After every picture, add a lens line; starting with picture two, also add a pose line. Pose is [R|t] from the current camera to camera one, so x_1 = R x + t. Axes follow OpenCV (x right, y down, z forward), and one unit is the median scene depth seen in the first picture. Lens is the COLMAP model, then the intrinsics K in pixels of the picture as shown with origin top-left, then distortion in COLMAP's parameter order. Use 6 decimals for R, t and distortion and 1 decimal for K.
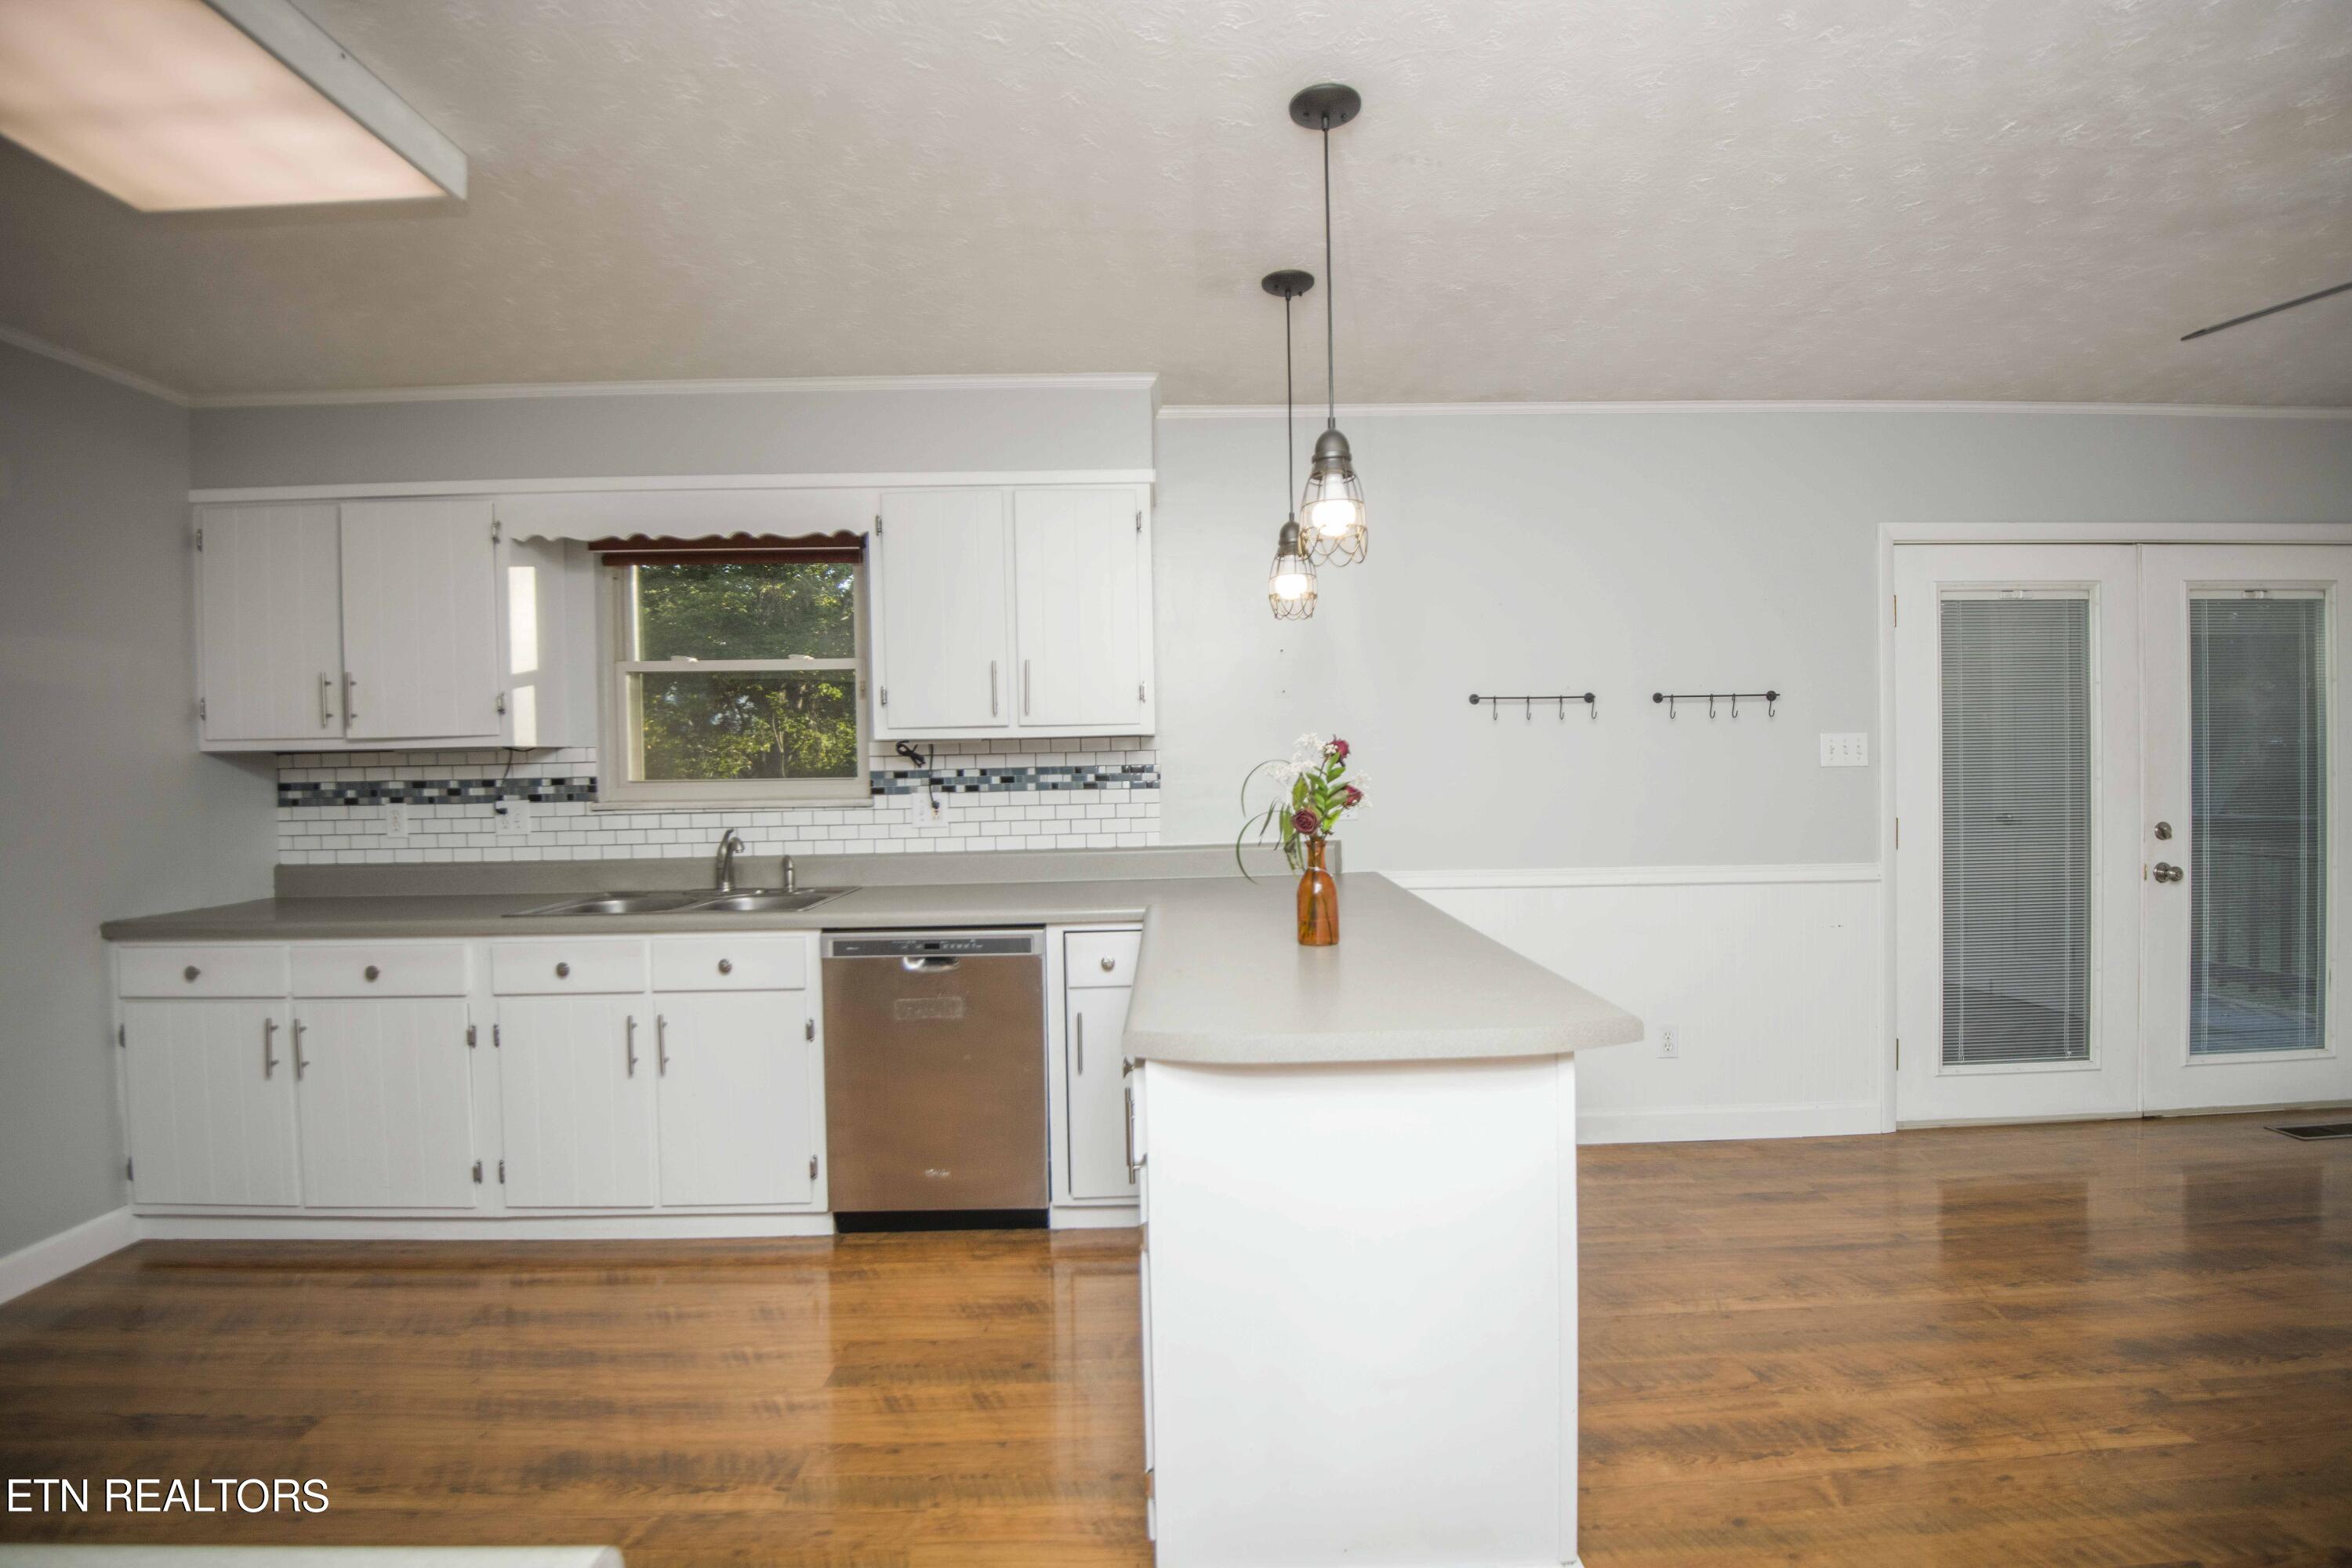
lens RADIAL K [[1078.0, 0, 1193.1], [0, 1078.0, 781.1], [0, 0, 1]] dist [-0.012100, -0.014775]
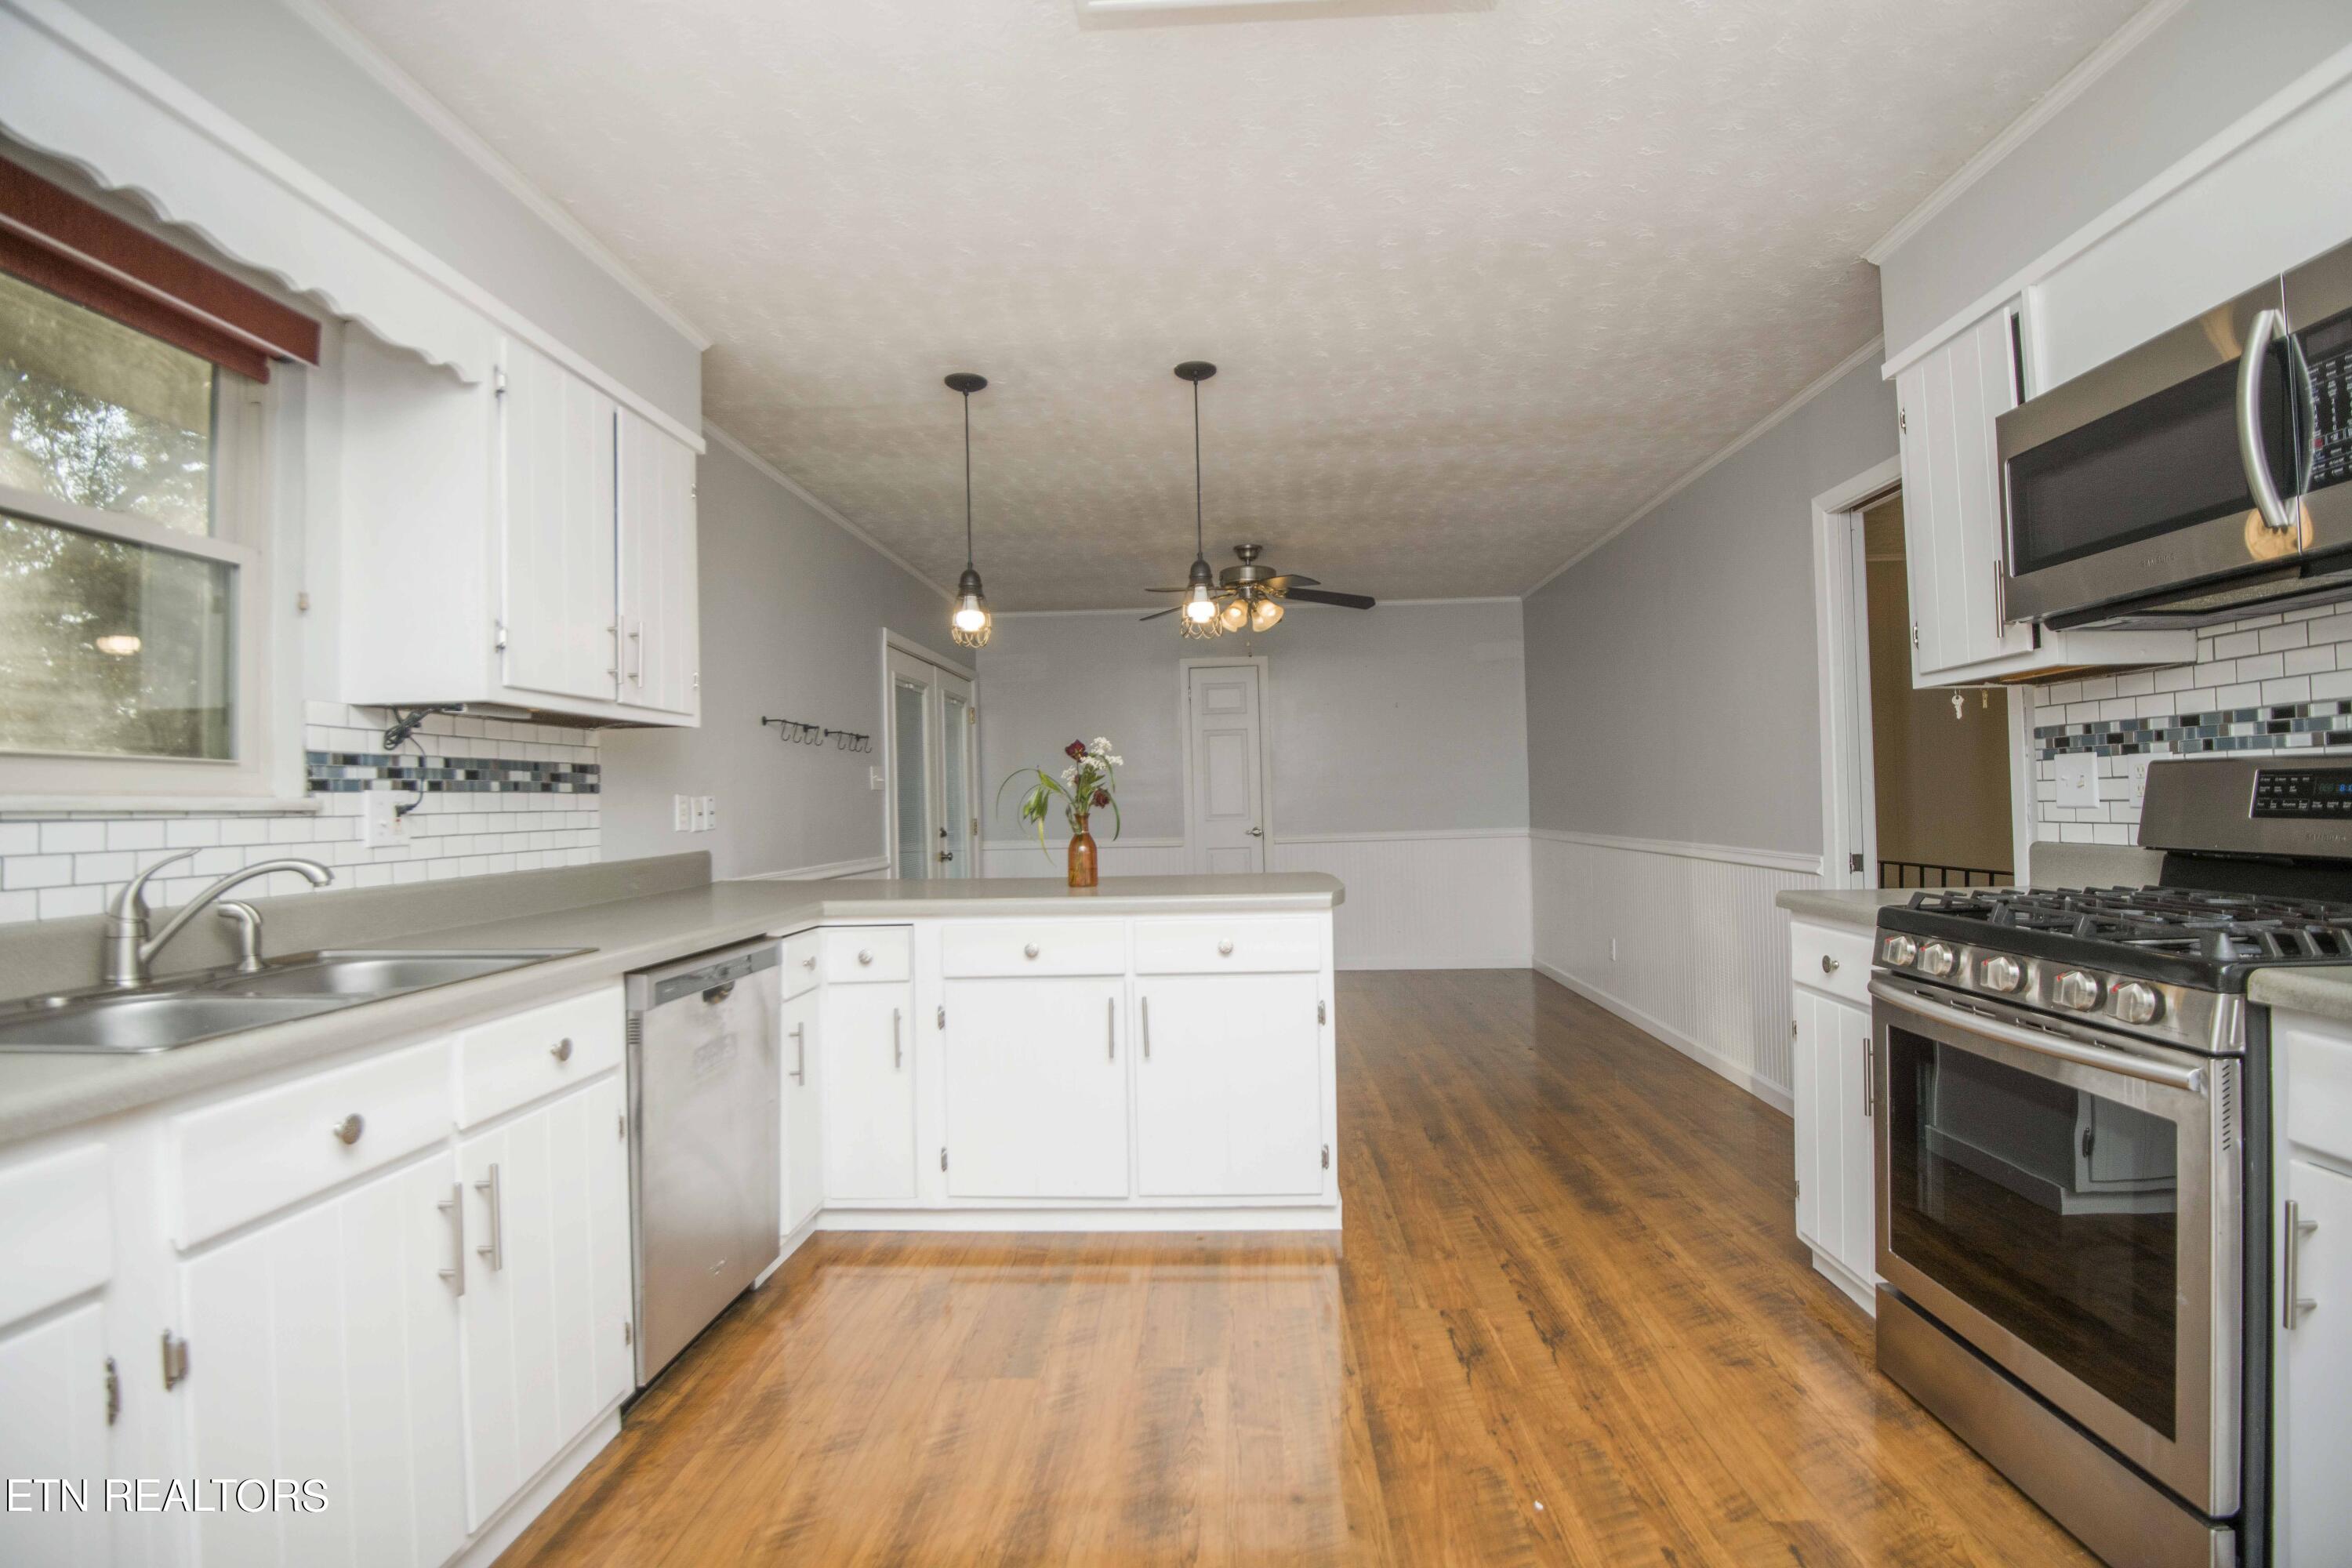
lens RADIAL K [[1078.0, 0, 1185.7], [0, 1078.0, 789.5], [0, 0, 1]] dist [-0.012100, -0.014775]
pose [[0.067177, 0.029351, 0.997309, -0.832135], [0.025220, 0.999198, -0.031105, 0.041373], [-0.997422, 0.027241, 0.066383, 0.493705]]
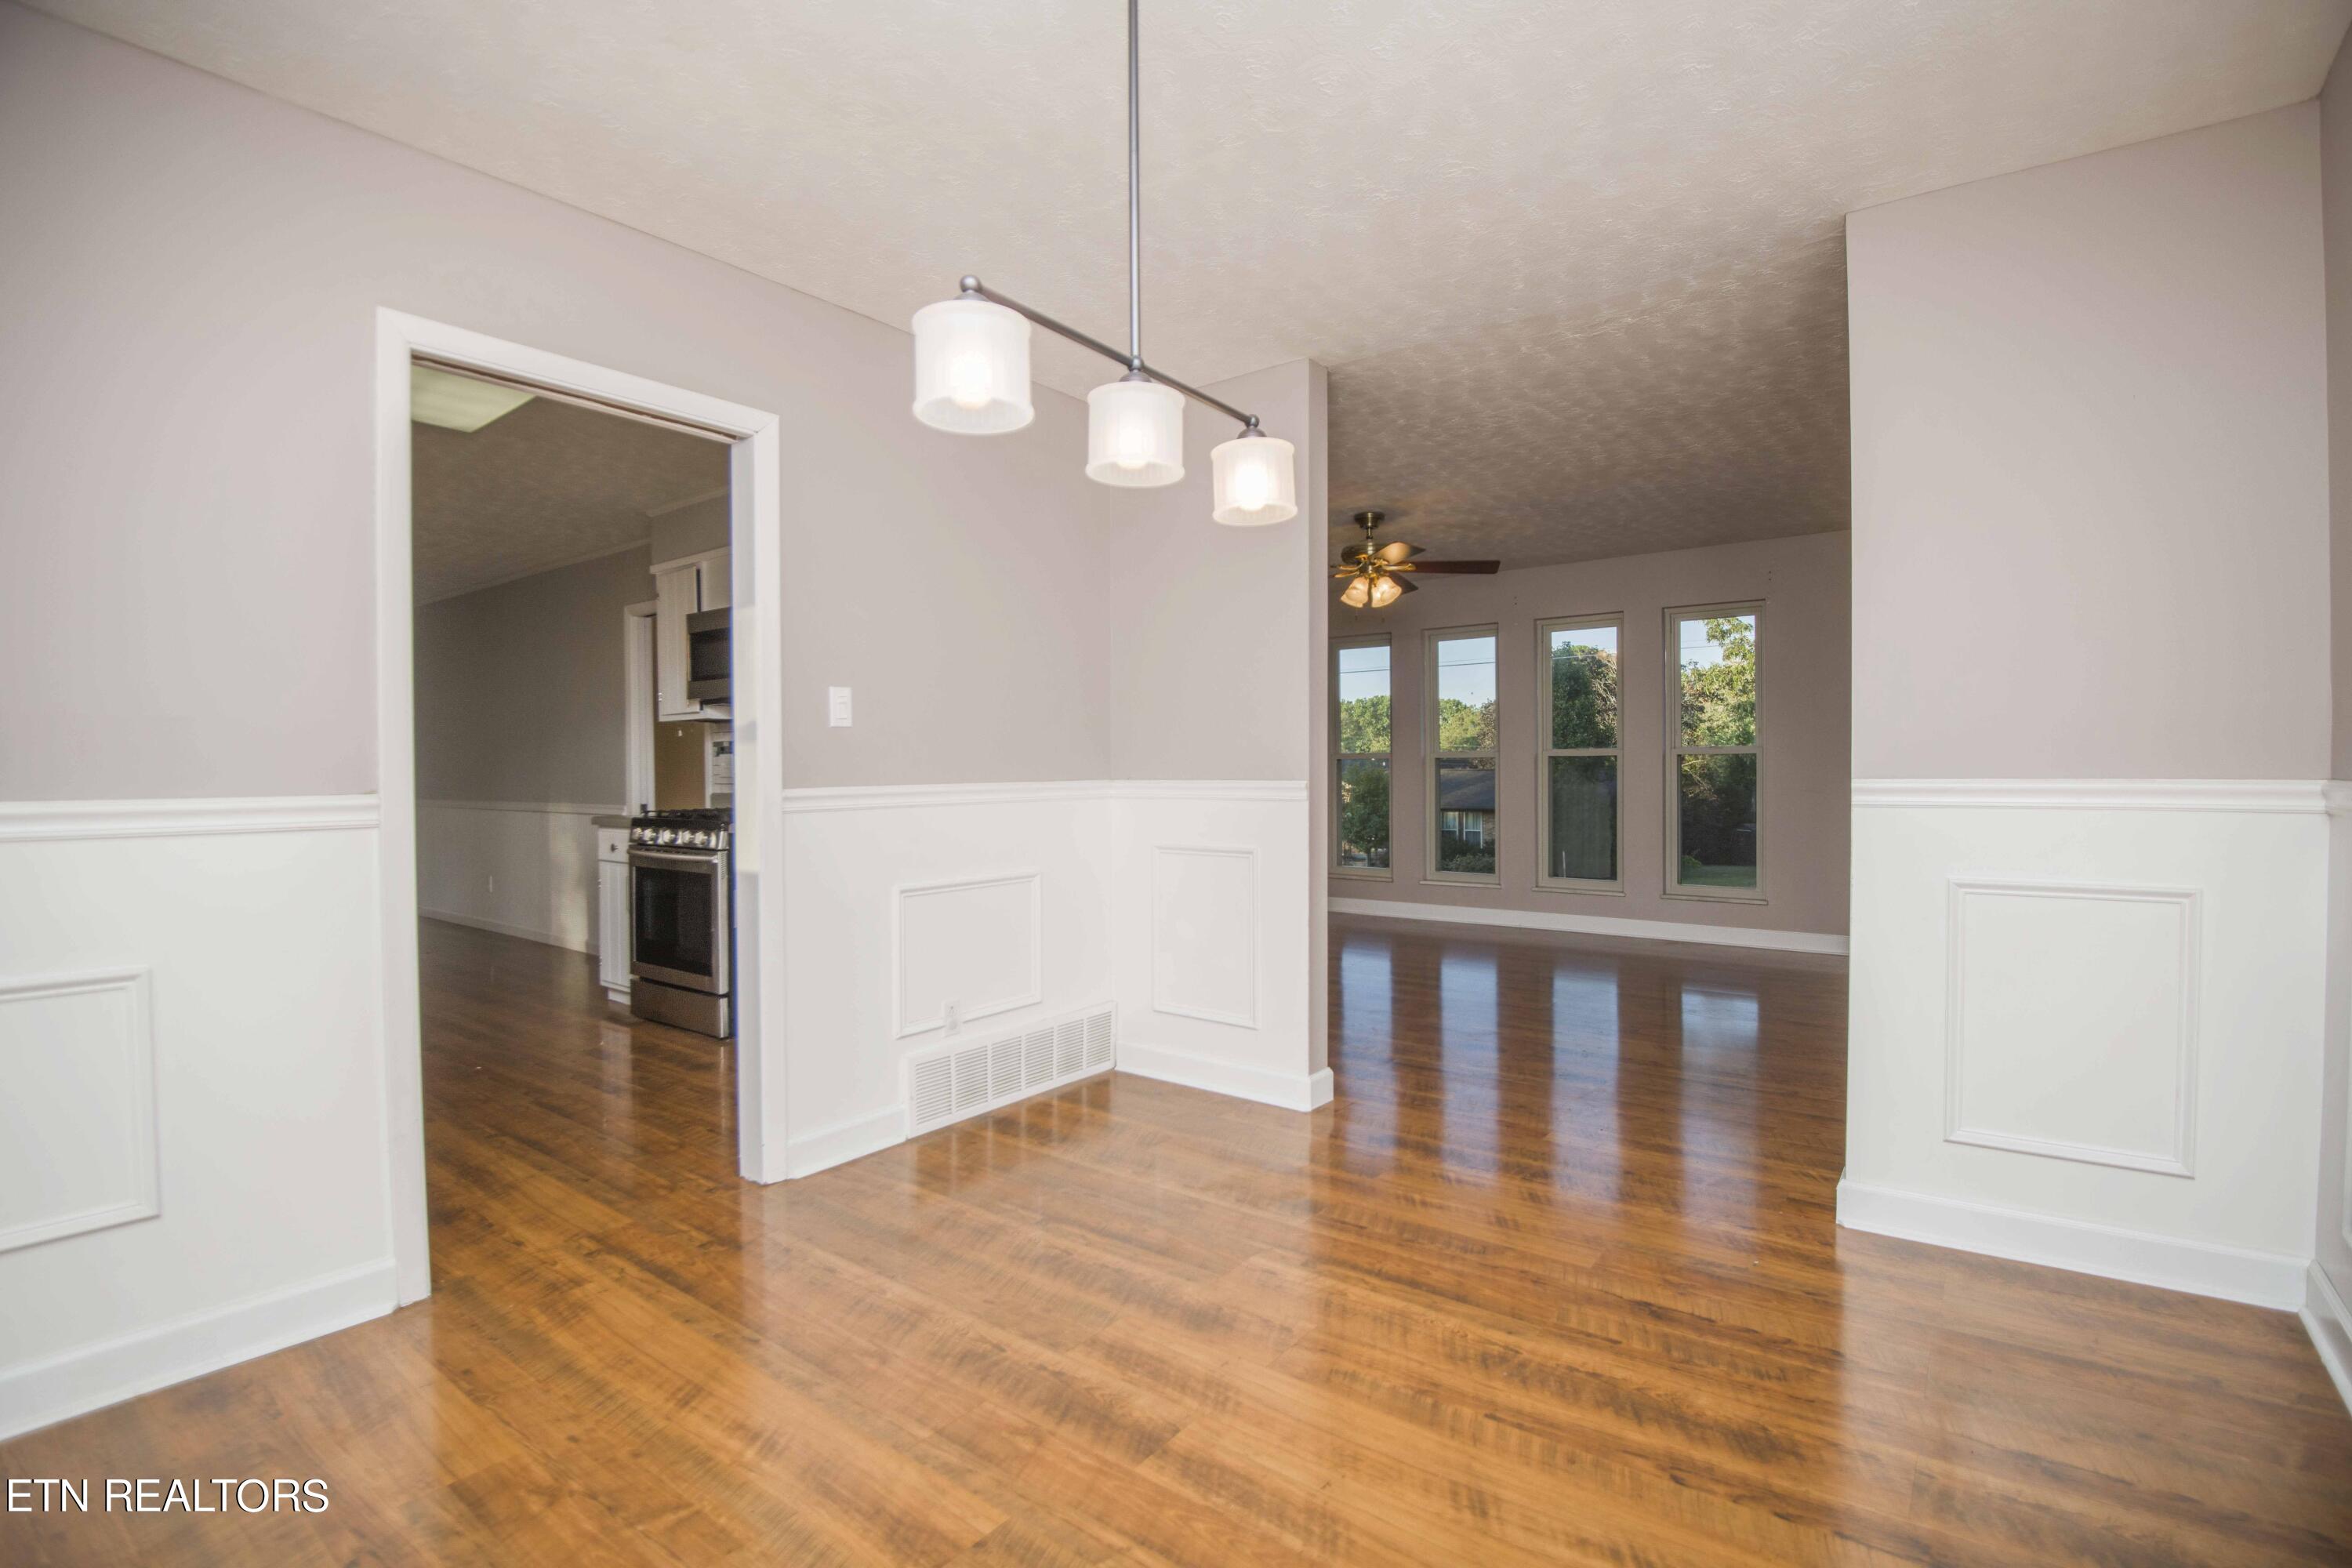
lens RADIAL K [[1078.0, 0, 1216.4], [0, 1078.0, 788.1], [0, 0, 1]] dist [-0.012100, -0.014775]
pose [[-0.801000, 0.005353, 0.598640, -1.651393], [0.009447, 0.999949, 0.003700, 0.061855], [-0.598590, 0.008619, -0.801009, 0.811071]]
